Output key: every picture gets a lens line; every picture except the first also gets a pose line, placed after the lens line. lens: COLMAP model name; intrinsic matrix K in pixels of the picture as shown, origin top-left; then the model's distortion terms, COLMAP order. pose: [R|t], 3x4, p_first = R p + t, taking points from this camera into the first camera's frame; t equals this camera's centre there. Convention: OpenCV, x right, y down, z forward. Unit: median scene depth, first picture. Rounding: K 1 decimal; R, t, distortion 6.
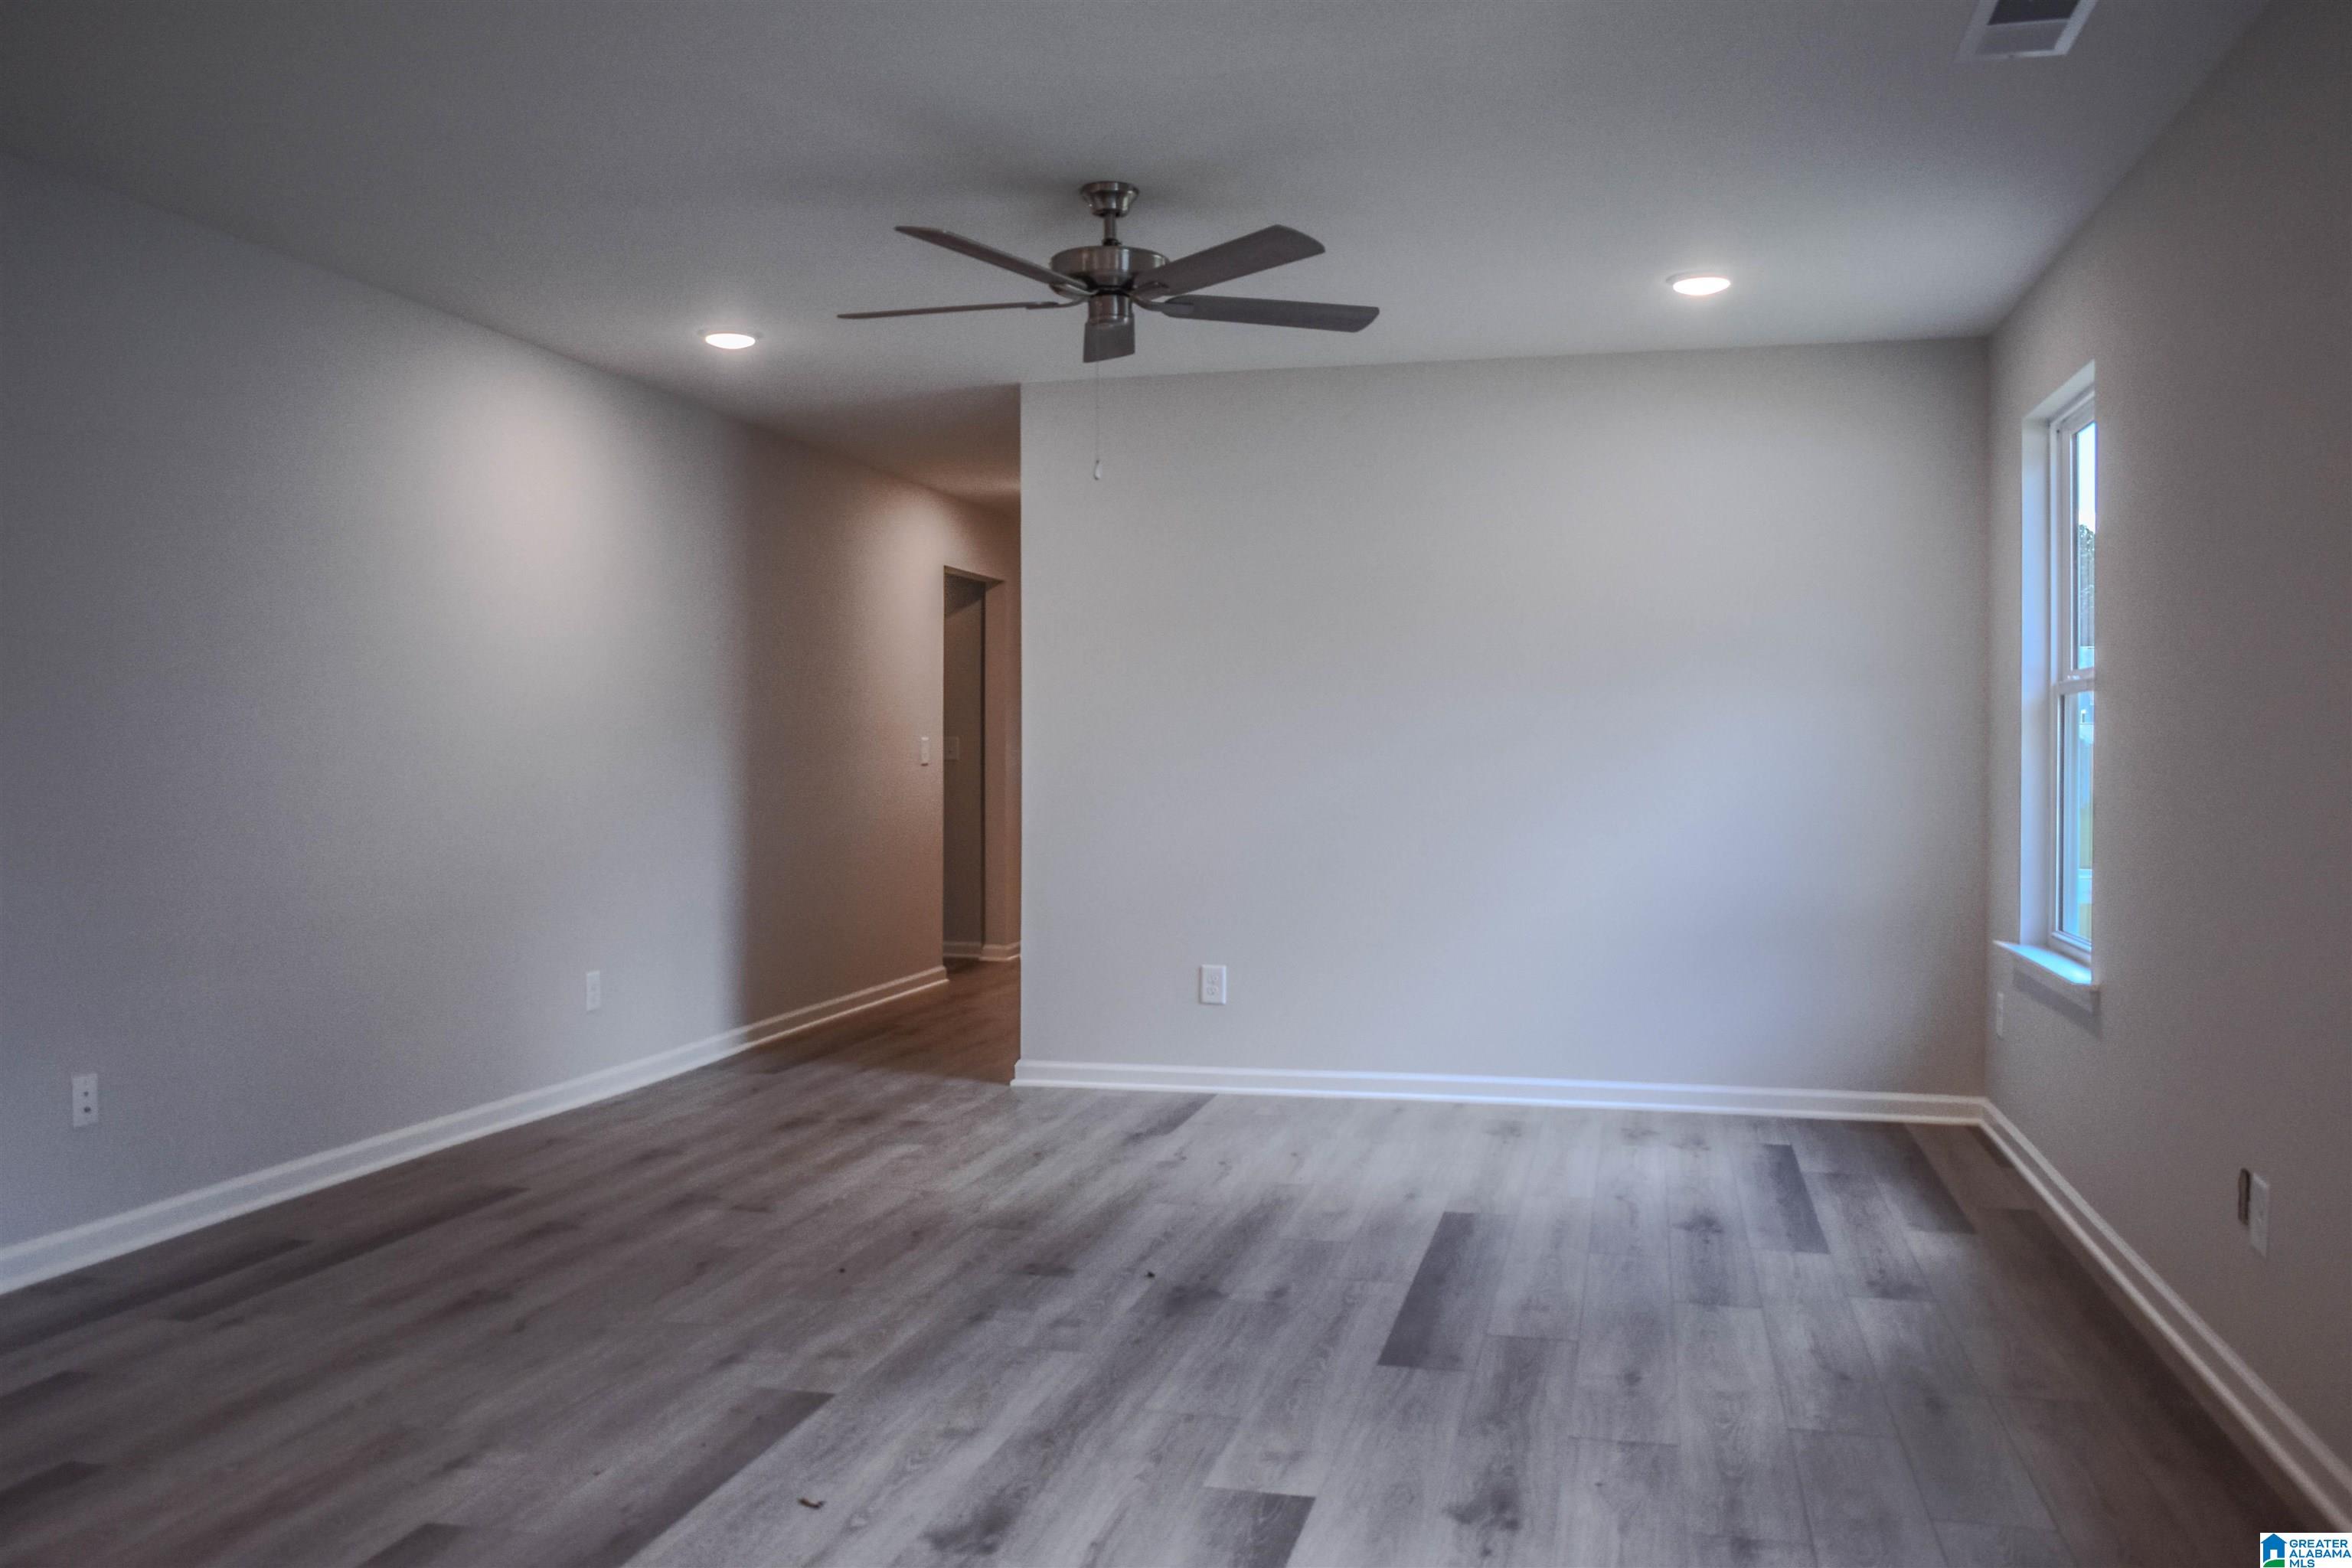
lens RADIAL K [[1907.2, 0, 1176.0], [0, 1907.2, 784.0], [0, 0, 1]] dist [-0.000809, -0.001570]
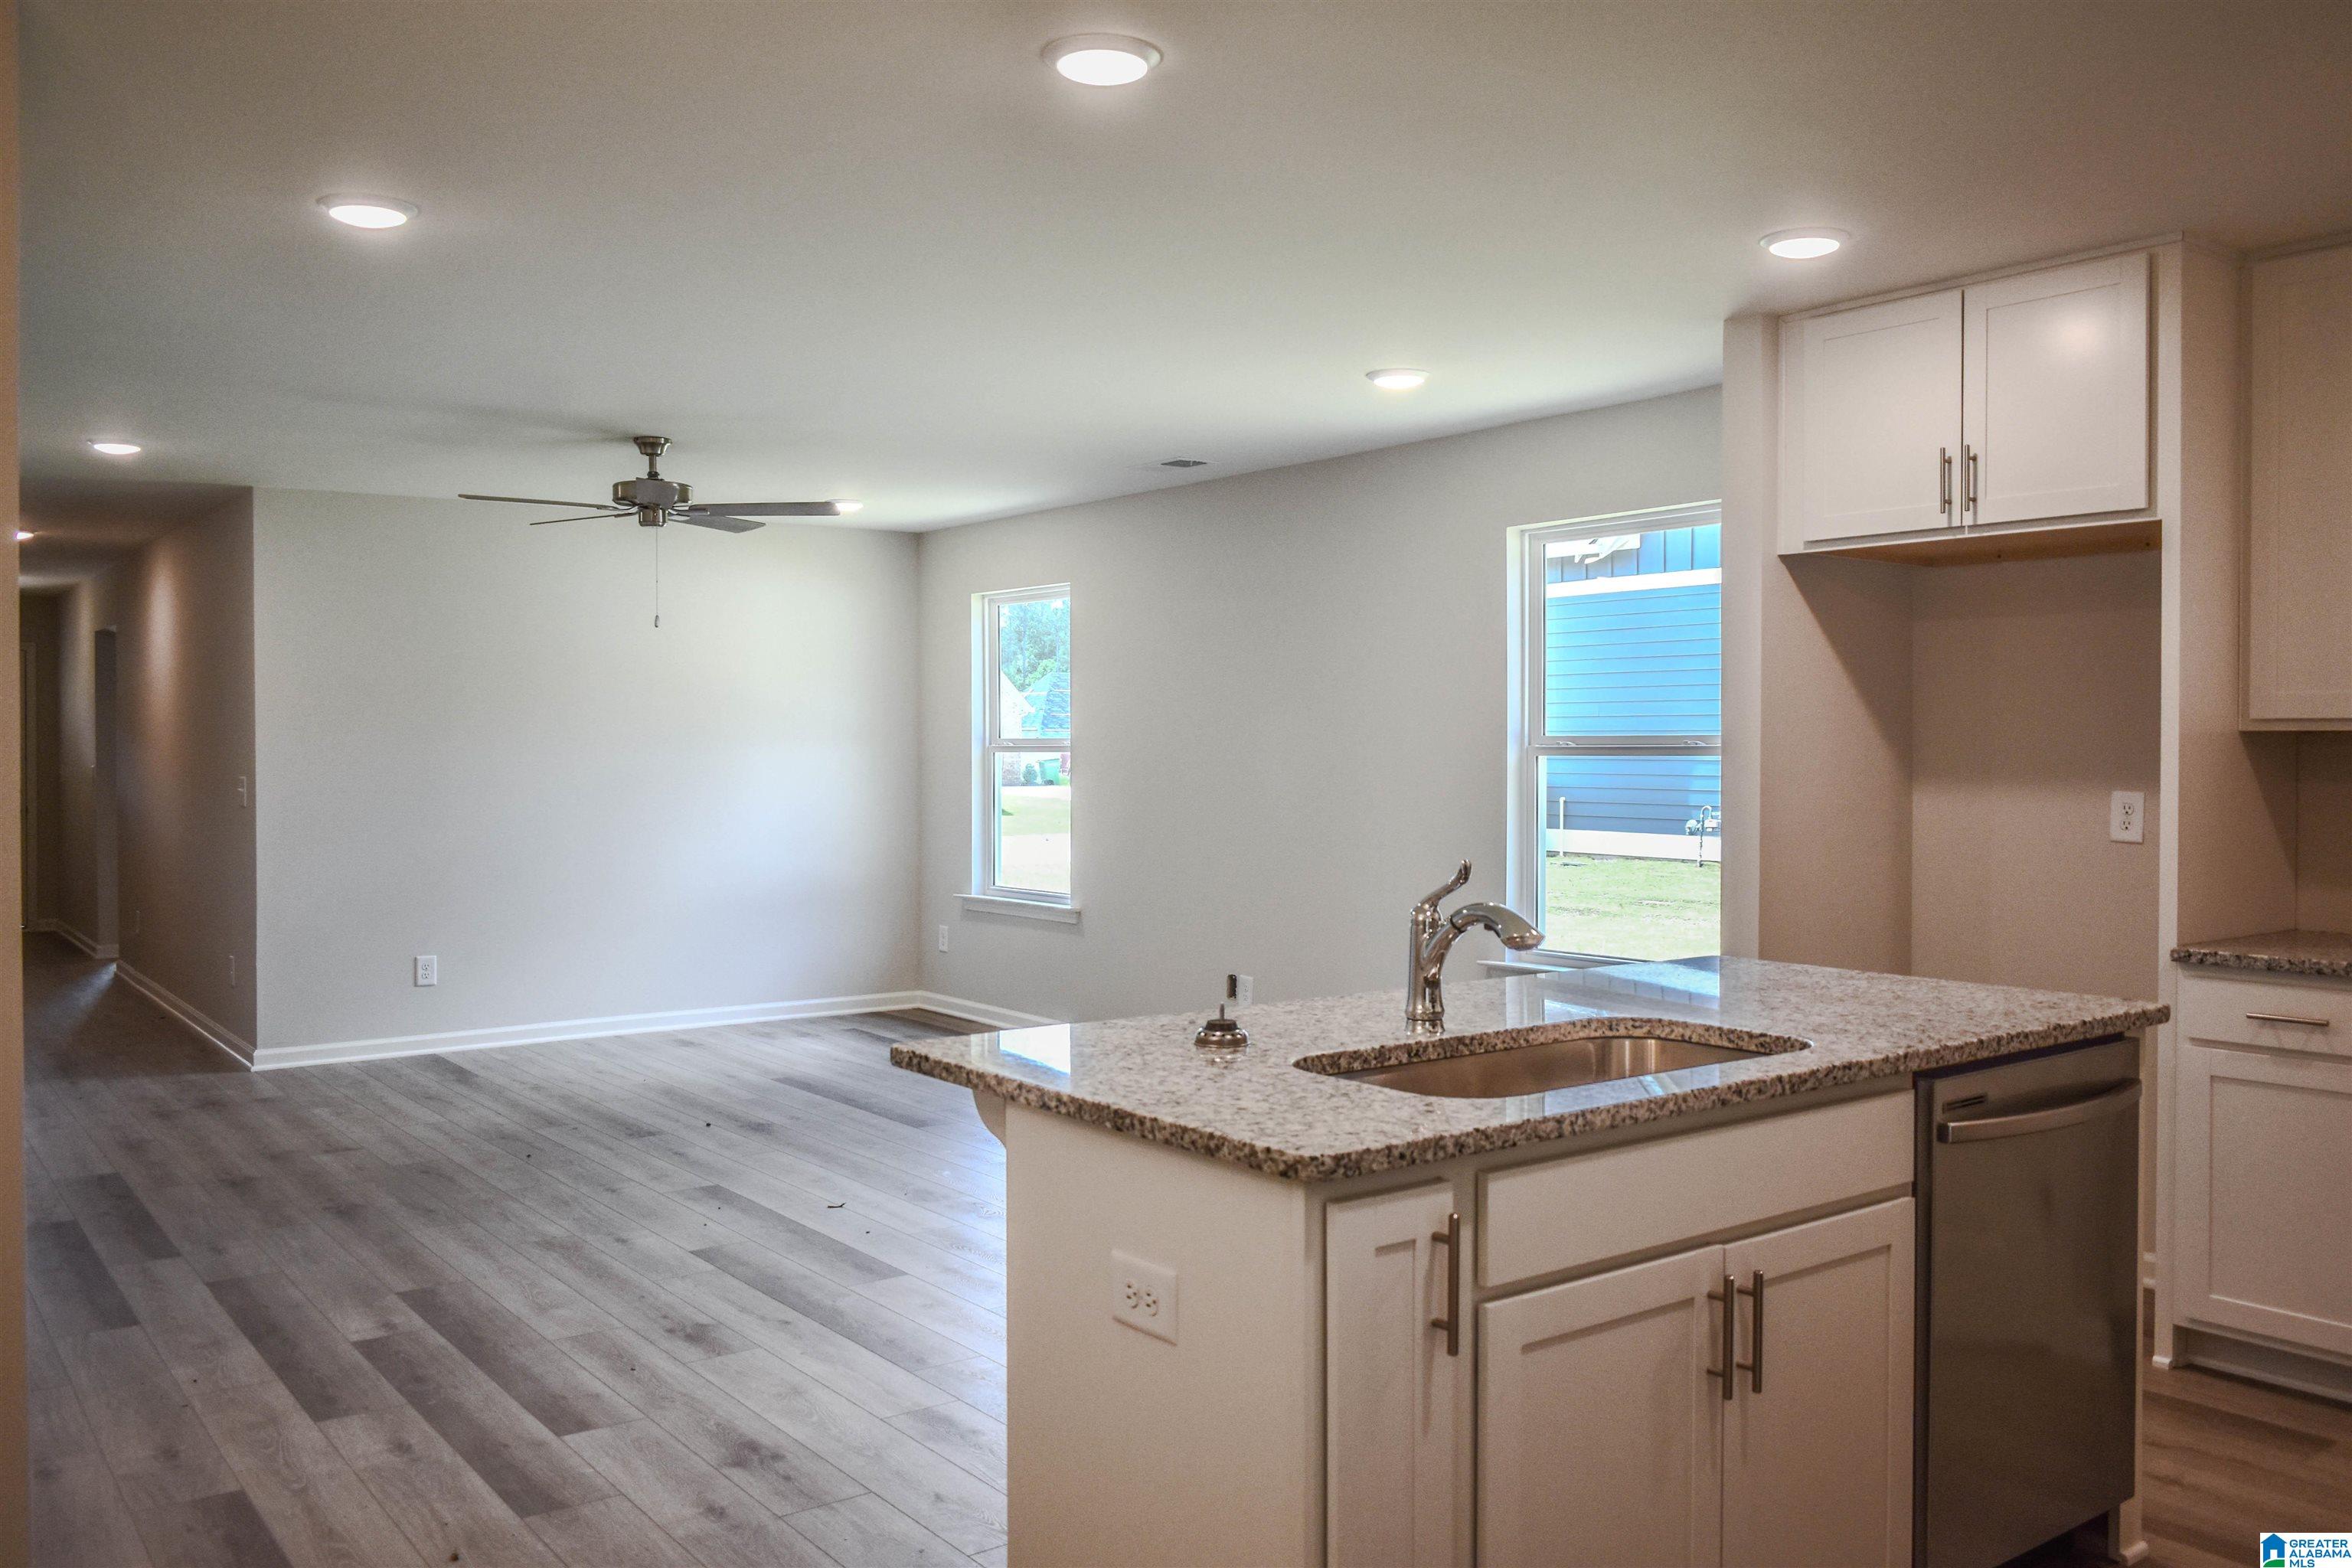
lens RADIAL K [[1937.2, 0, 1176.0], [0, 1937.2, 784.0], [0, 0, 1]] dist [-0.012328, -0.003993]
pose [[0.637574, -0.017807, 0.770183, -0.761978], [0.014628, 0.999832, 0.011007, -0.032177], [-0.770250, 0.004248, 0.637728, -0.259835]]
